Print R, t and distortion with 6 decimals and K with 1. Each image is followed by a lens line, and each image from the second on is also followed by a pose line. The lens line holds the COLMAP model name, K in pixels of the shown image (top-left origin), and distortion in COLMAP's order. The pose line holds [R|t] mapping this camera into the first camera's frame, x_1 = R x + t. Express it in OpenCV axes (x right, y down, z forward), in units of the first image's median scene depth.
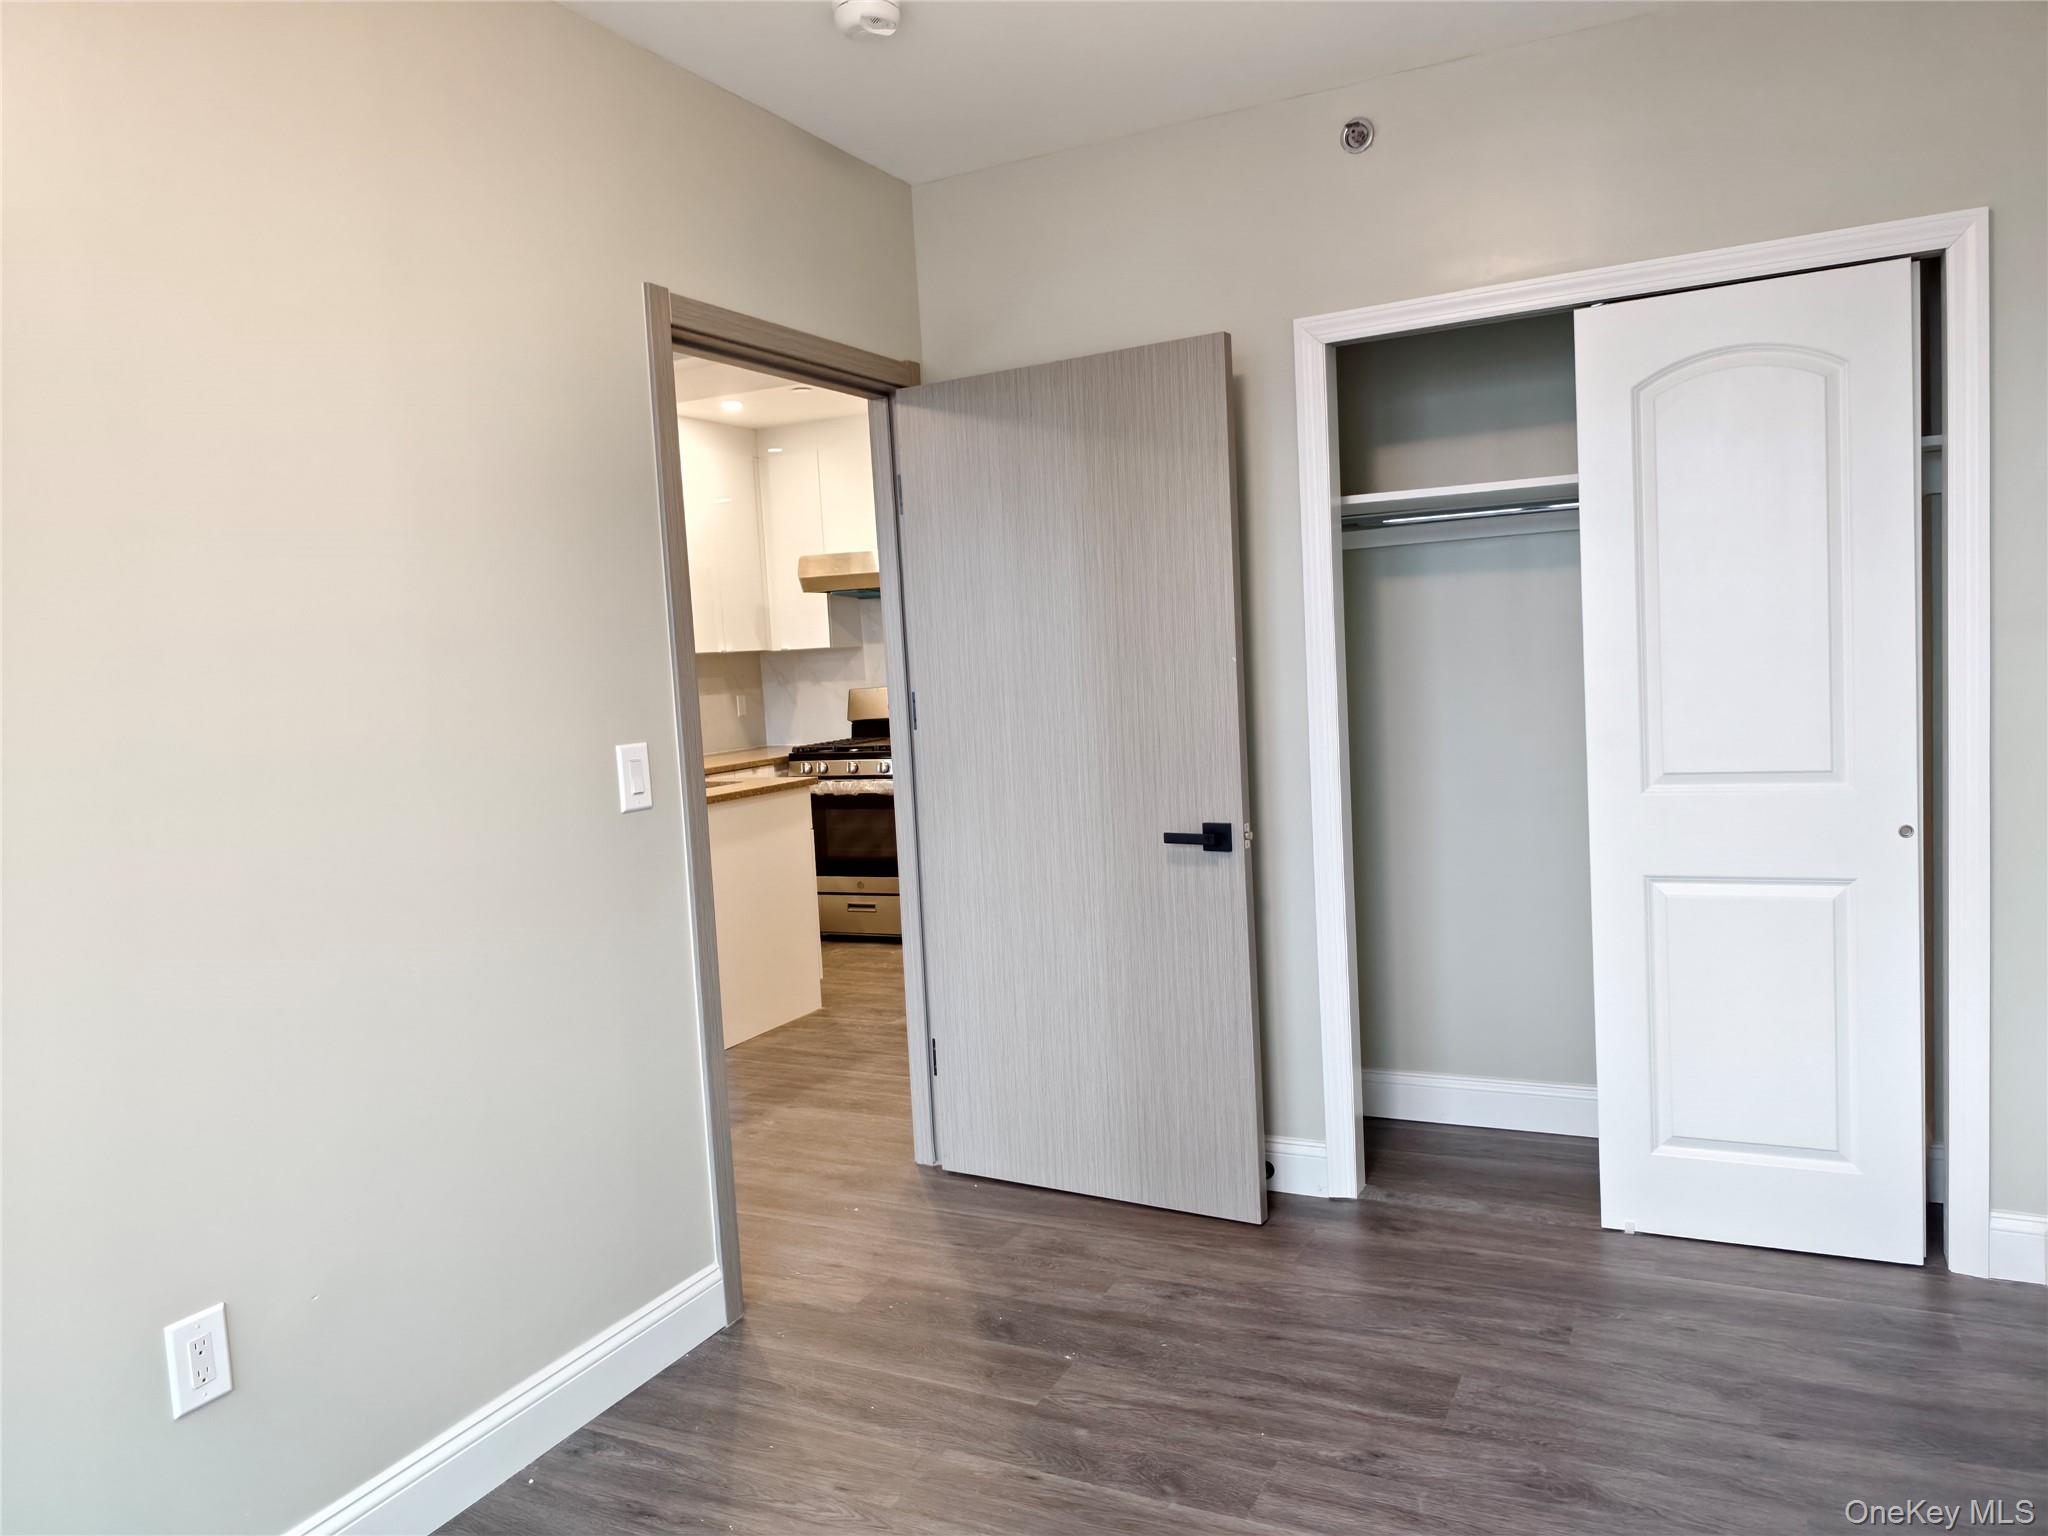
lens RADIAL K [[1450.4, 0, 1024.0], [0, 1450.4, 768.0], [0, 0, 1]] dist [-0.003371, -0.001123]
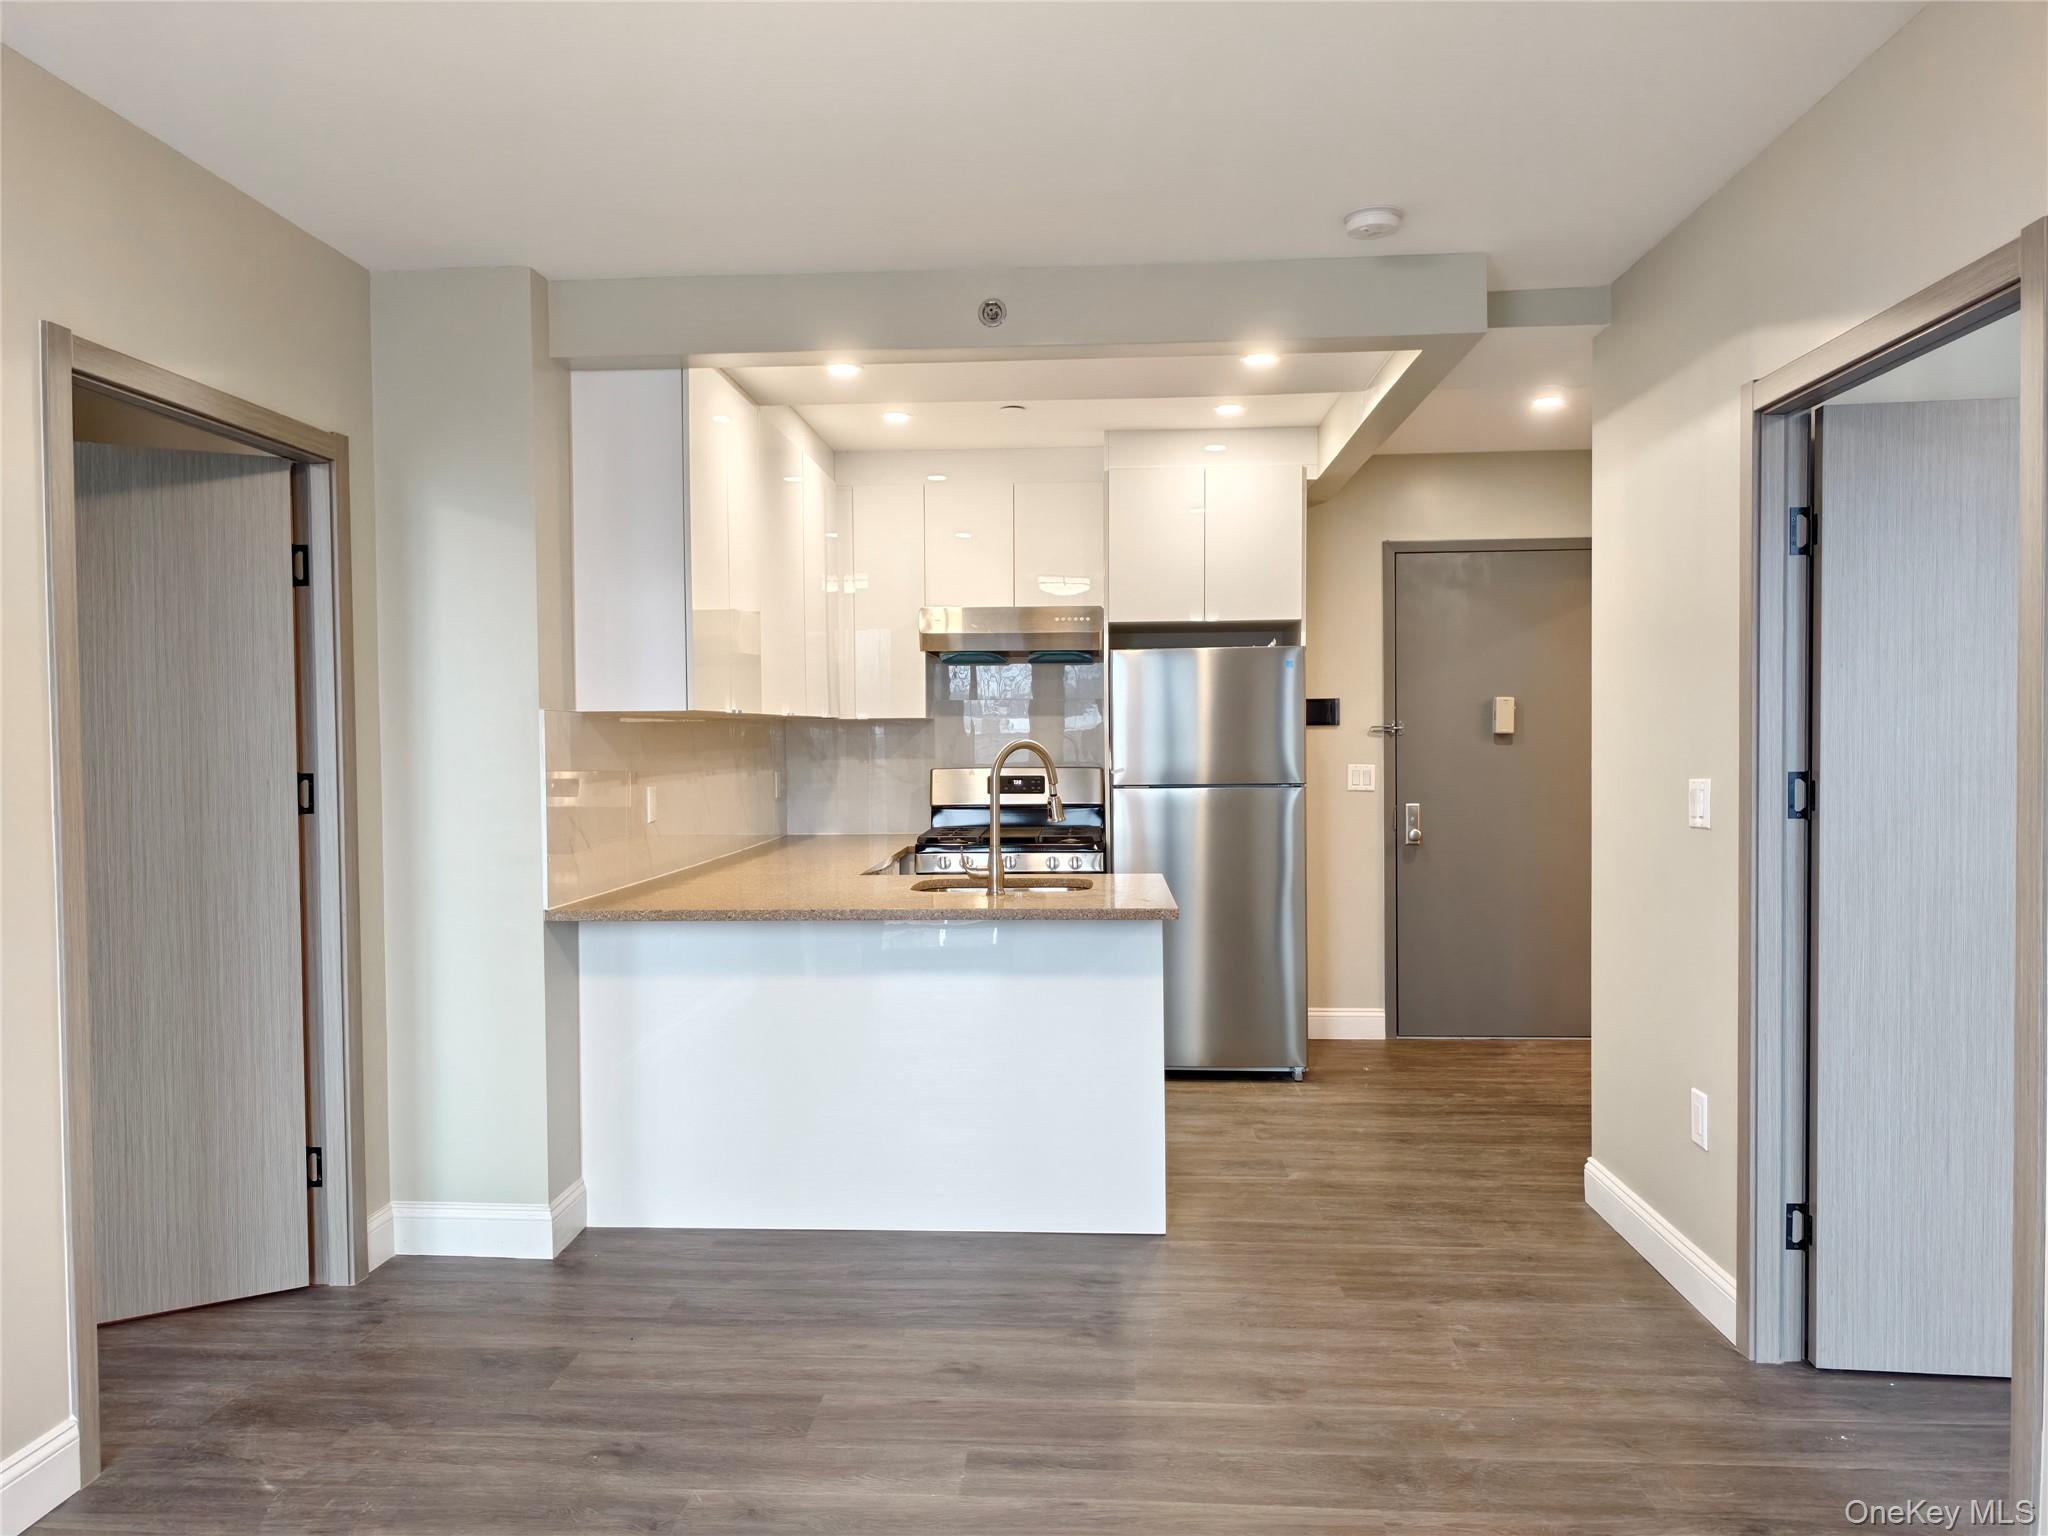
lens RADIAL K [[1411.0, 0, 1024.0], [0, 1411.0, 768.0], [0, 0, 1]] dist [-0.063054, 0.005153]
pose [[0.926655, 0.048779, 0.372735, -0.573404], [-0.020897, 0.996696, -0.078482, 0.012138], [-0.375332, 0.064937, 0.924613, 0.336780]]
